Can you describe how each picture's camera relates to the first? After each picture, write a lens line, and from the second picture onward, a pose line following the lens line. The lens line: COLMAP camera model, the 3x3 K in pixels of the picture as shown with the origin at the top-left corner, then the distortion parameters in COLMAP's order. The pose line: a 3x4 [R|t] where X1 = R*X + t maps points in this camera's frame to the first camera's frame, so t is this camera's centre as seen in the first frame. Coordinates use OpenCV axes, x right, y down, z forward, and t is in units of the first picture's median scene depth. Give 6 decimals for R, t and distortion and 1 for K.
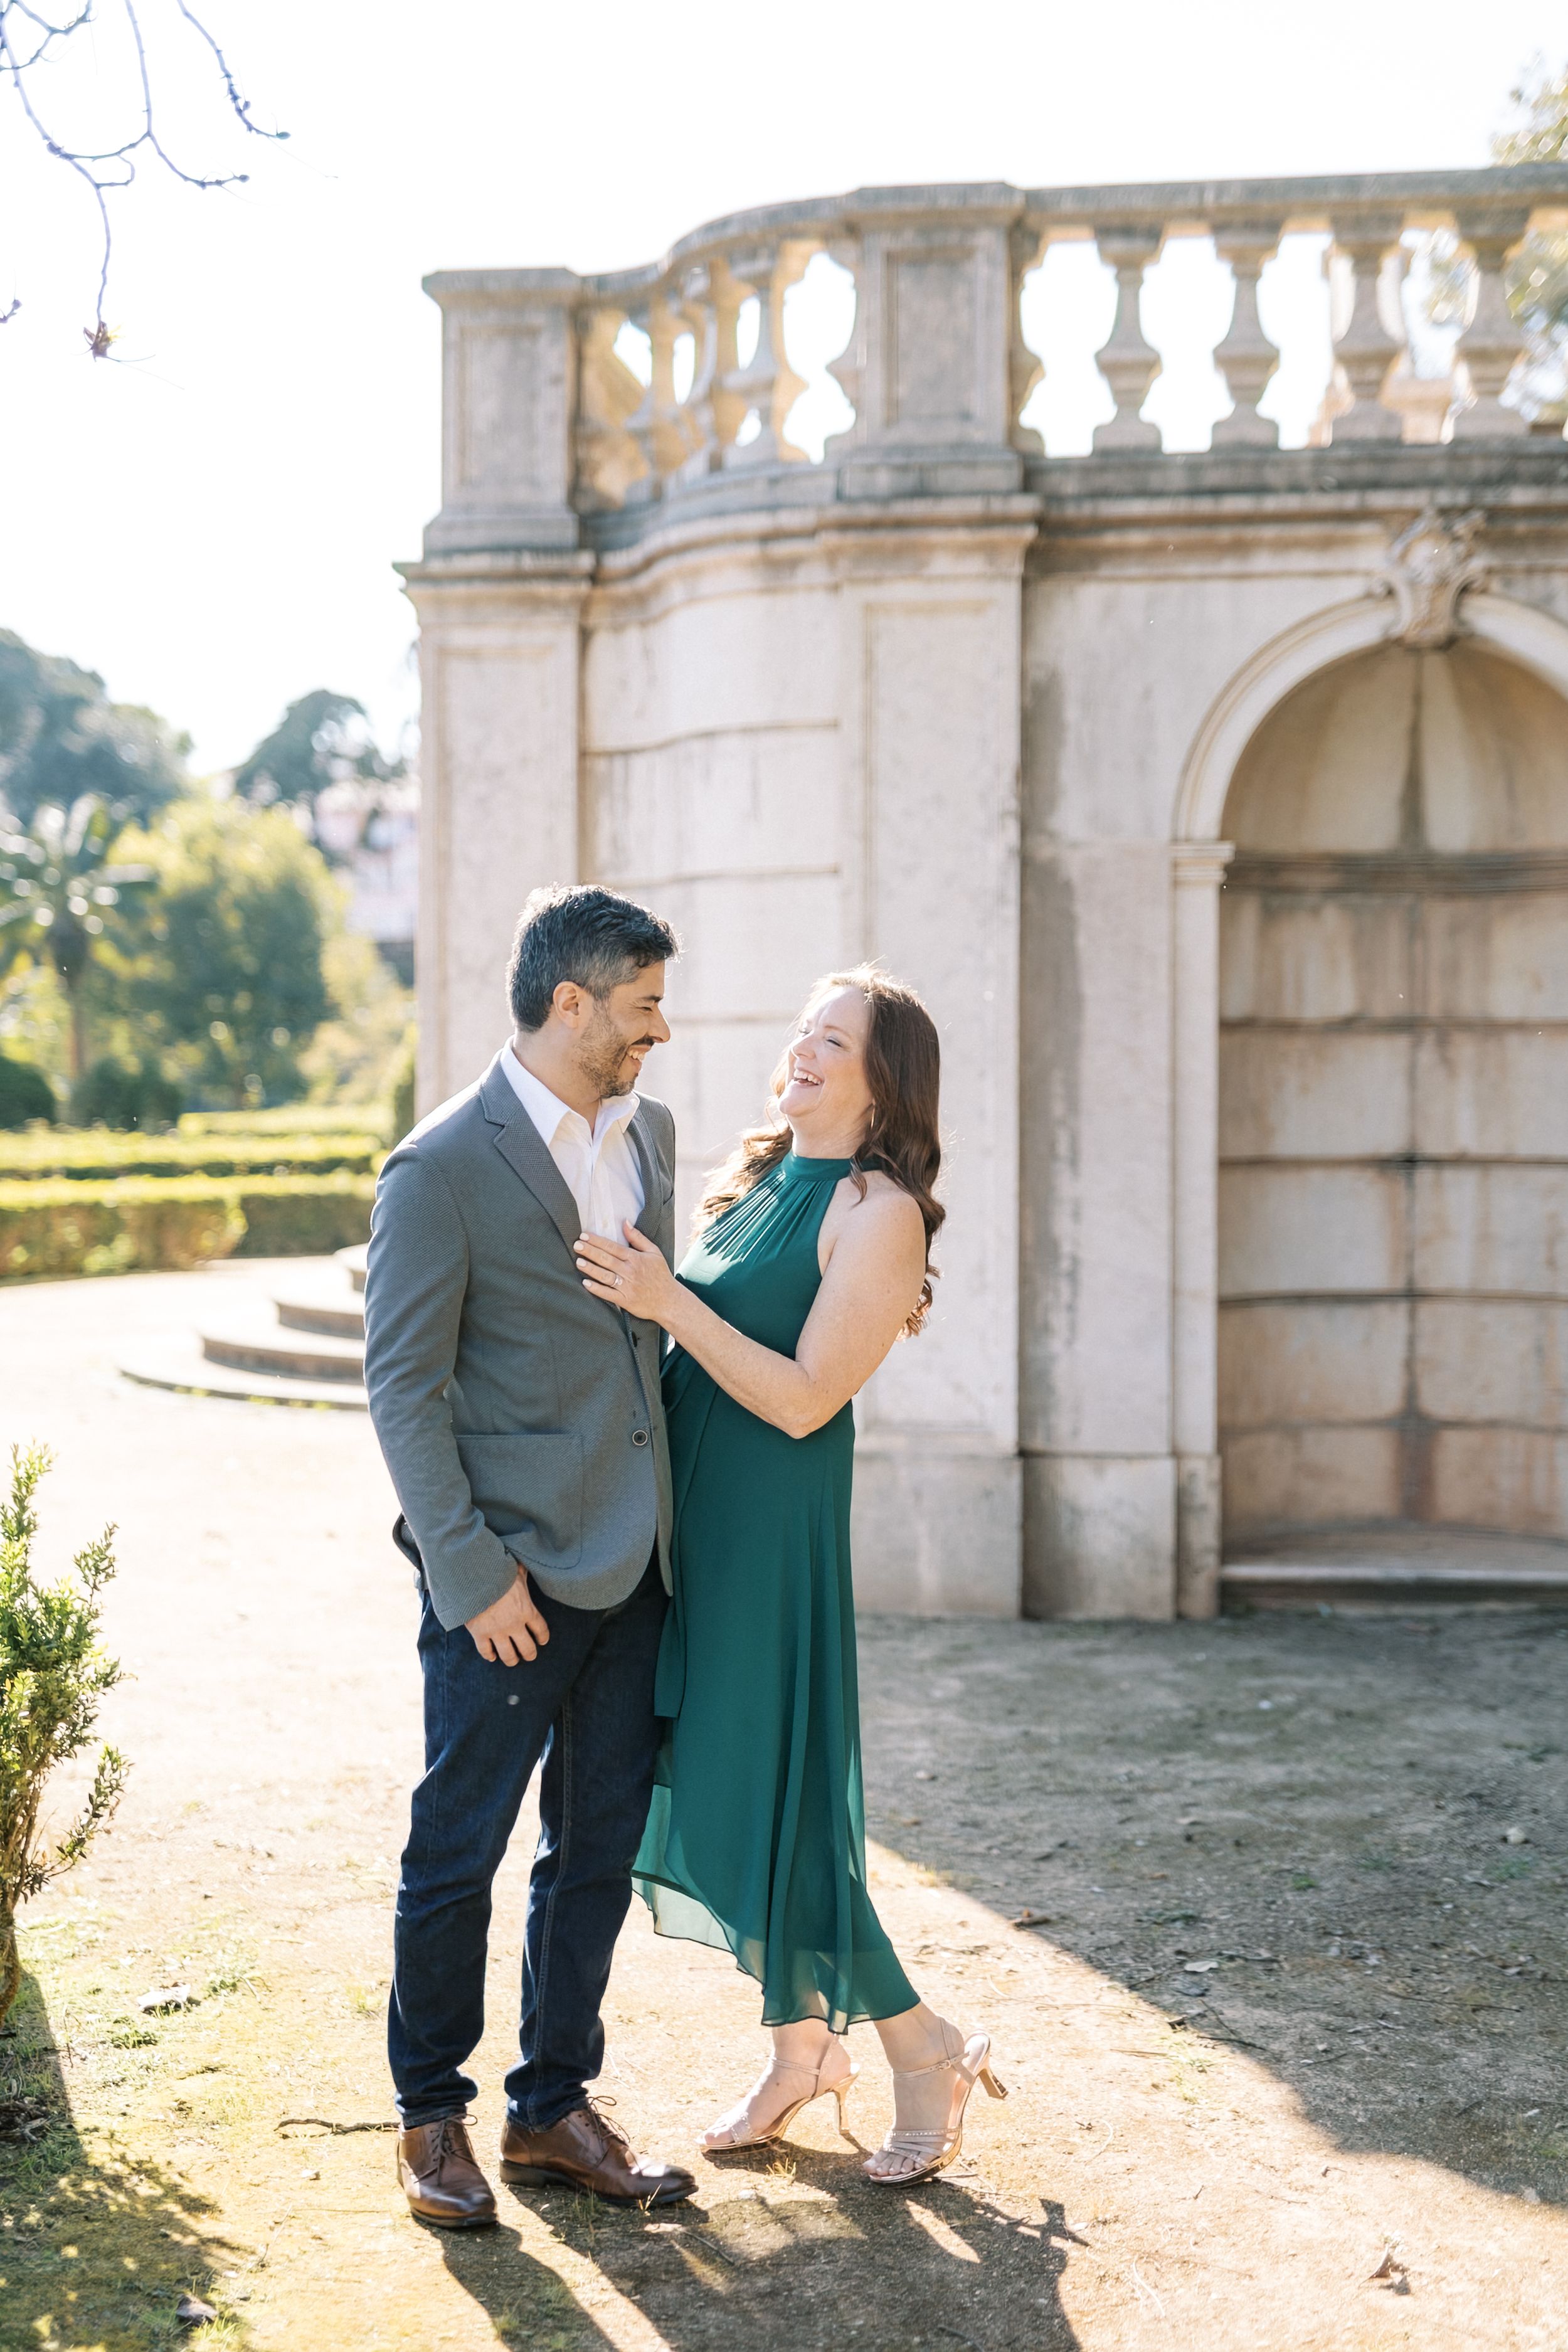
lens RADIAL K [[3224.6, 0, 784.0], [0, 3224.6, 1176.0], [0, 0, 1]] dist [-0.014086, 0.026450]
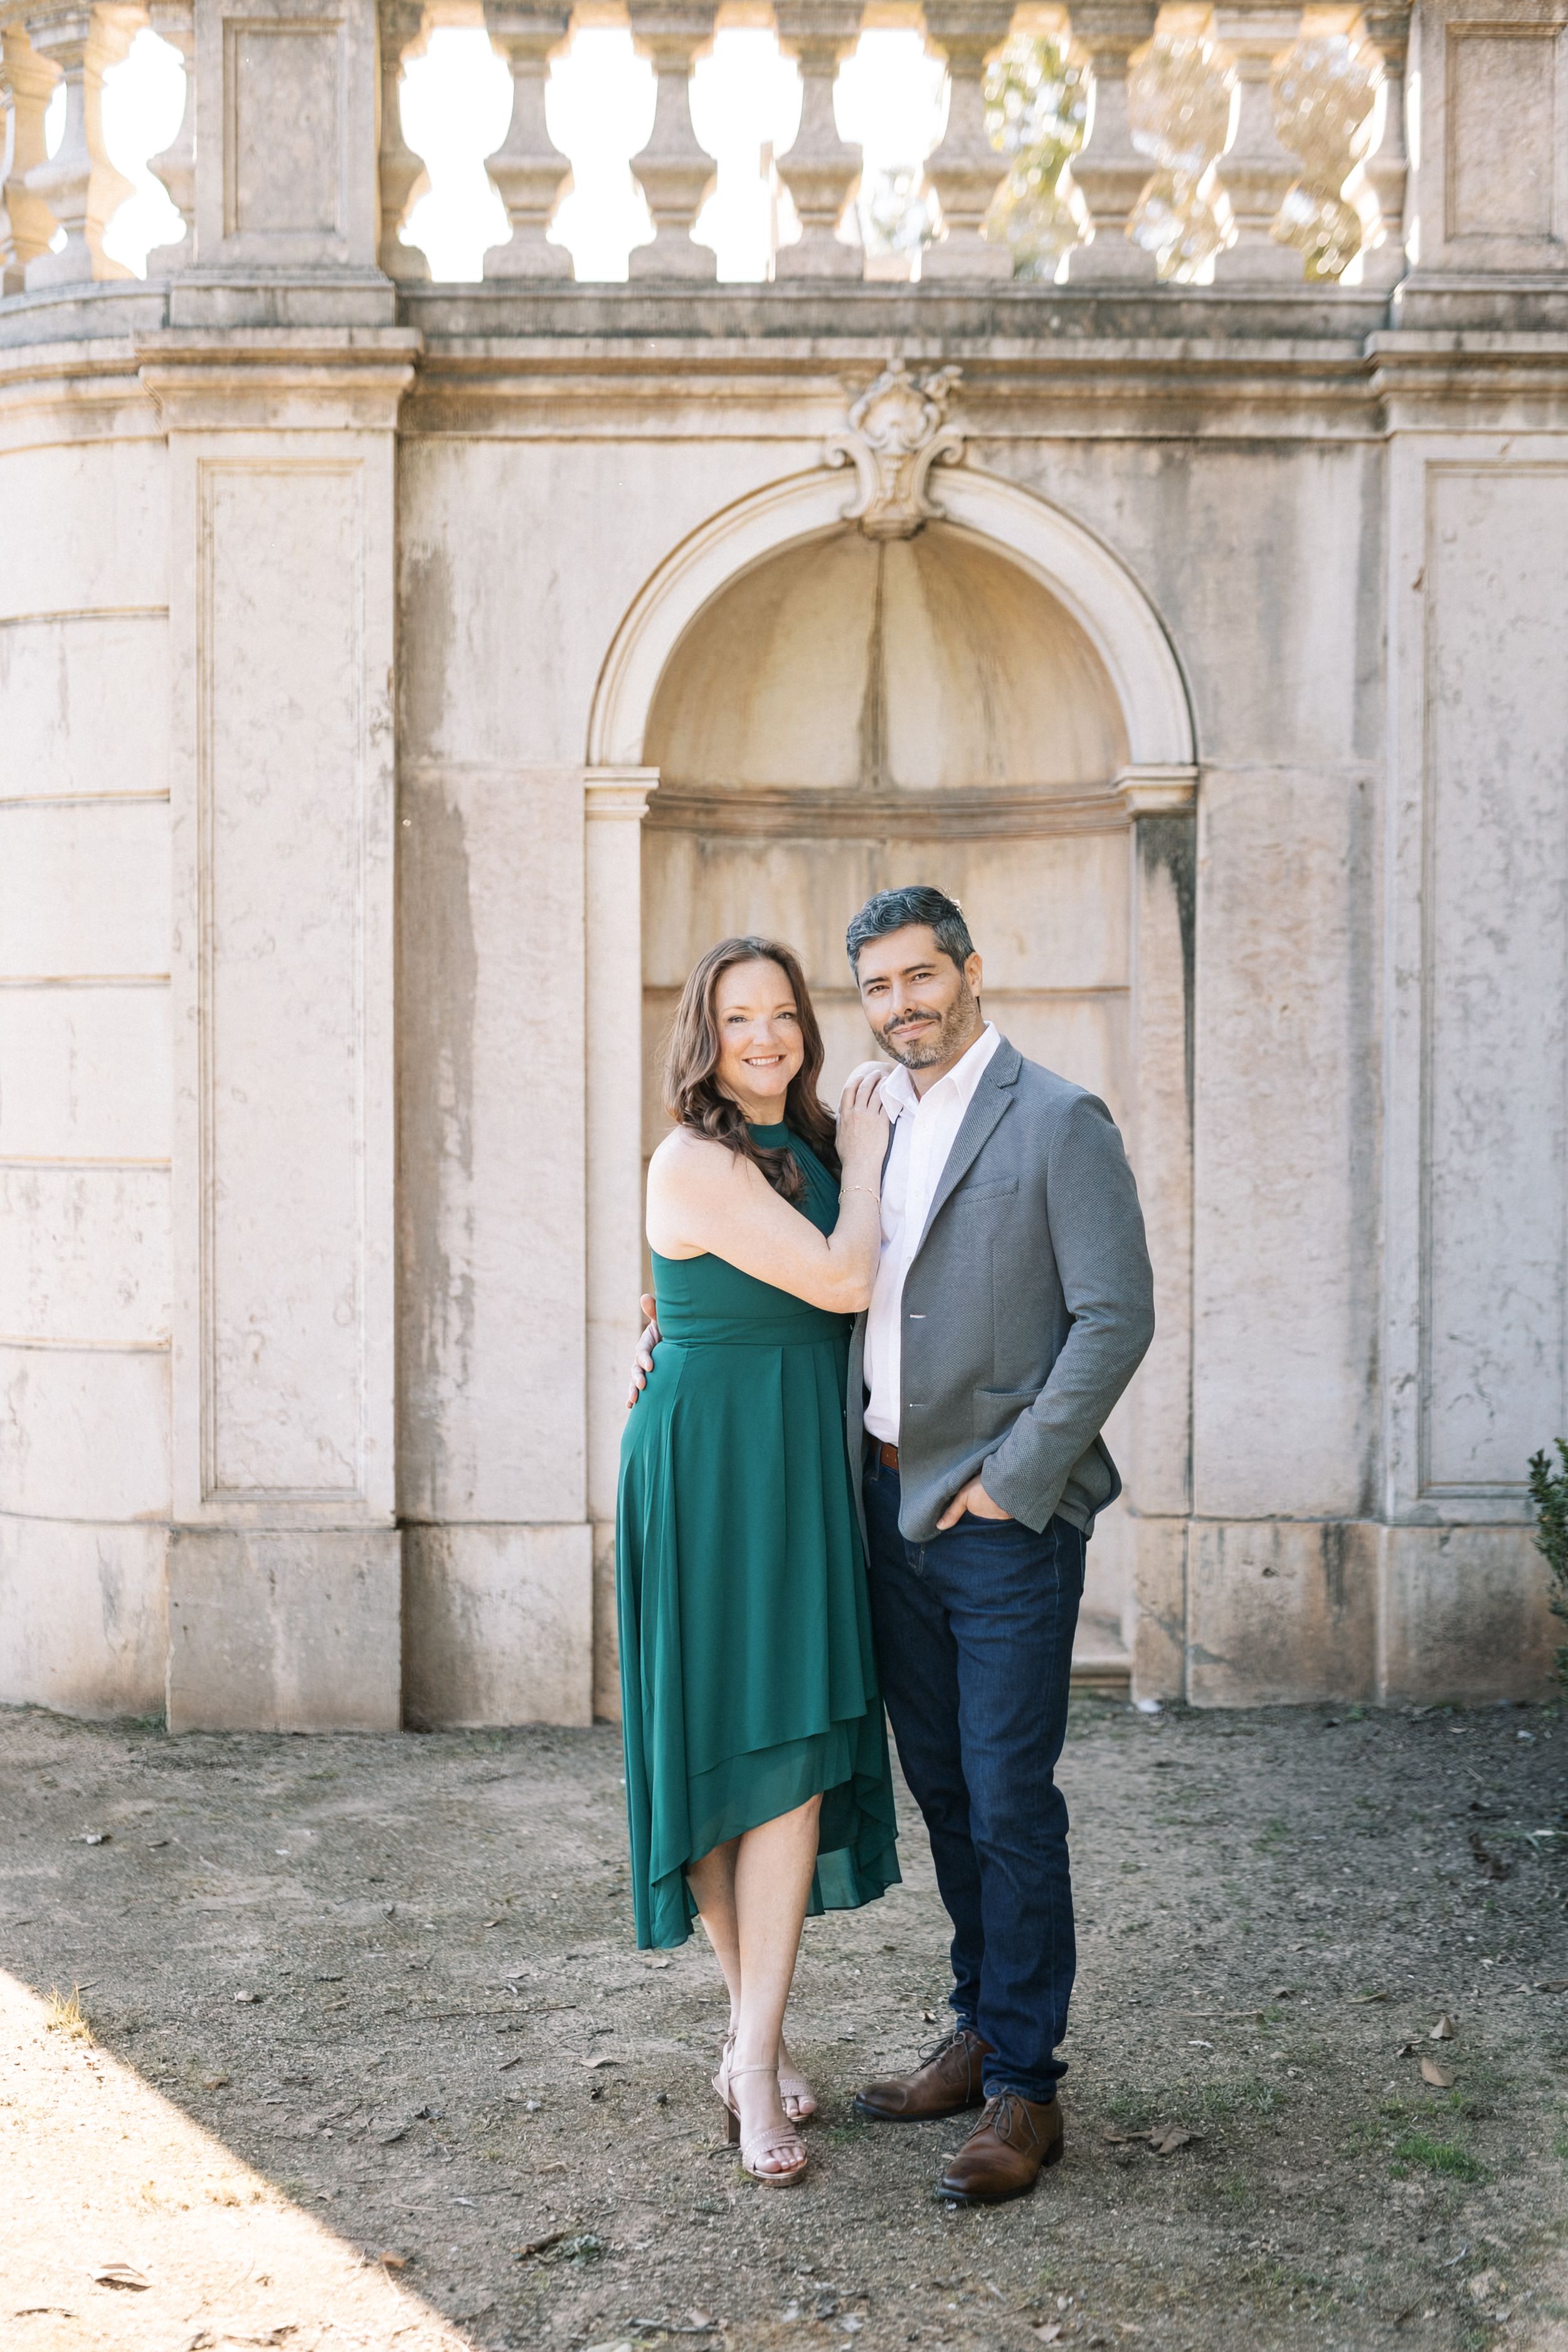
lens RADIAL K [[3224.6, 0, 784.0], [0, 3224.6, 1176.0], [0, 0, 1]] dist [-0.014086, 0.026450]
pose [[0.985315, -0.005474, 0.170661, 0.030926], [0.004593, 0.999974, 0.005558, -0.004574], [-0.170687, -0.004692, 0.985314, 0.193155]]
